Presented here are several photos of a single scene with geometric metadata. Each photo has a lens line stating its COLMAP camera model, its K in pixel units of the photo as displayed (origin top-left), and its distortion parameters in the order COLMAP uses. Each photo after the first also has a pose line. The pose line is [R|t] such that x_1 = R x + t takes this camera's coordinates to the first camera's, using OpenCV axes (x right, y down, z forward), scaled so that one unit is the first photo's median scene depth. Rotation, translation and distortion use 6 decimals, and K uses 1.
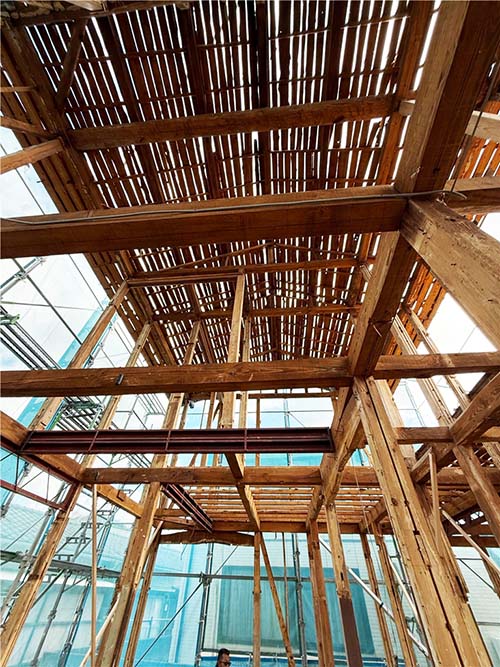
lens RADIAL K [[264.7, 0, 249.3], [0, 264.7, 332.2], [0, 0, 1]] dist [0.002465, -0.000043]
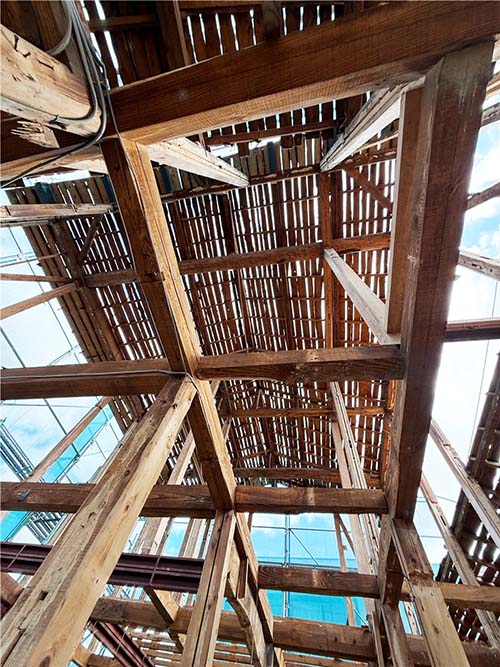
lens RADIAL K [[264.7, 0, 249.5], [0, 264.7, 333.3], [0, 0, 1]] dist [0.002465, -0.000043]
pose [[0.992134, -0.010747, -0.124715, 0.267298], [-0.028987, 0.949503, -0.312417, -0.066539], [0.121774, 0.313575, 0.941723, -0.069036]]
